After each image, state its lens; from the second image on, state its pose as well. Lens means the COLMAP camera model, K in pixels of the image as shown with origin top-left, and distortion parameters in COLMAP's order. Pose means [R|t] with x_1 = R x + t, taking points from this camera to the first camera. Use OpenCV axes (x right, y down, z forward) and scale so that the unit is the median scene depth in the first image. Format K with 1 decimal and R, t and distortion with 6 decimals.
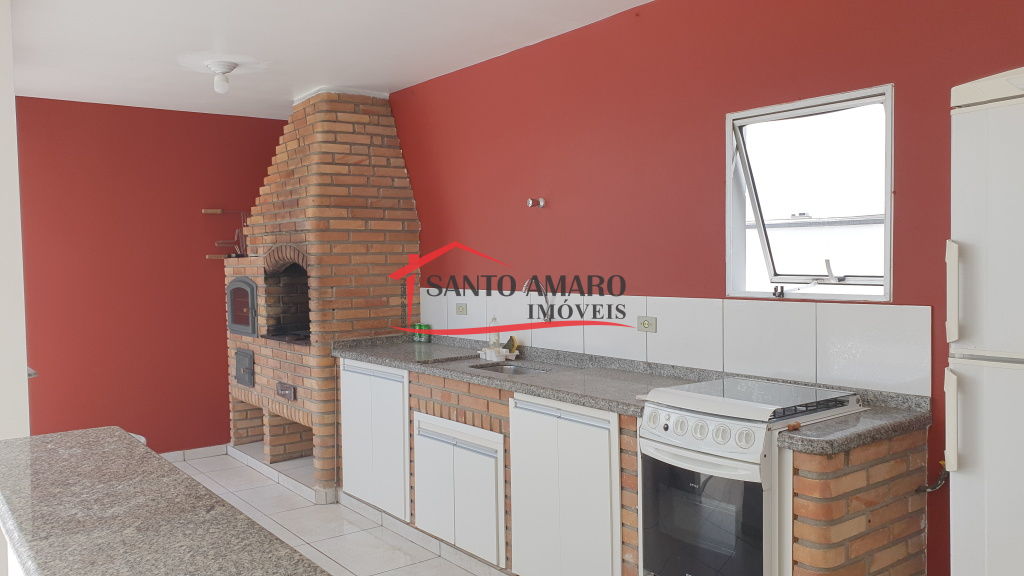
lens RADIAL K [[792.6, 0, 510.1], [0, 792.6, 302.5], [0, 0, 1]] dist [0.009573, -0.002666]
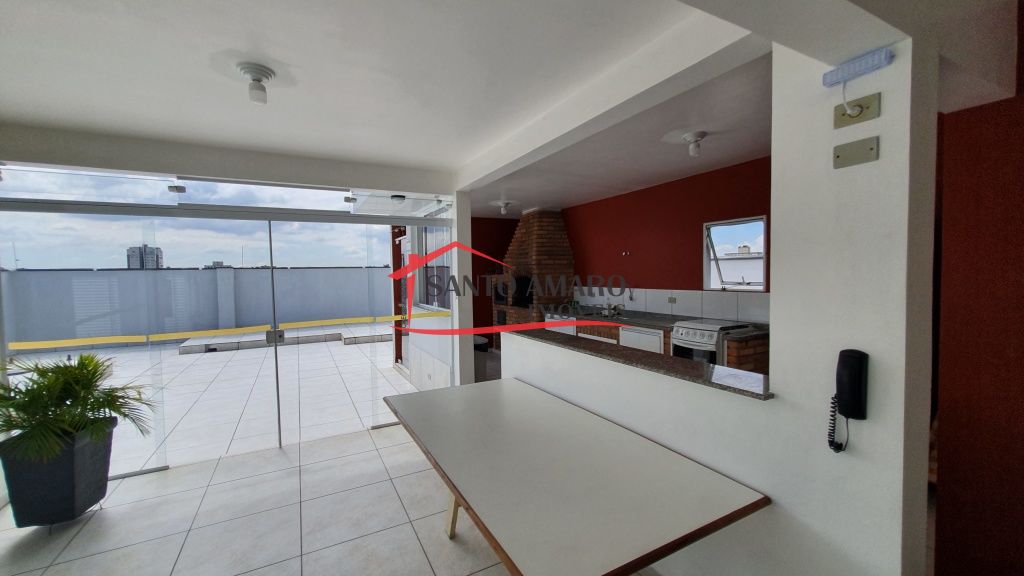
lens RADIAL K [[408.2, 0, 516.8], [0, 408.2, 292.5], [0, 0, 1]] dist [-0.000381, 0.000402]
pose [[0.987815, 0.003480, -0.155593, -0.133107], [-0.004078, 0.999985, -0.003524, 0.008793], [0.155578, 0.004116, 0.987815, -0.453761]]
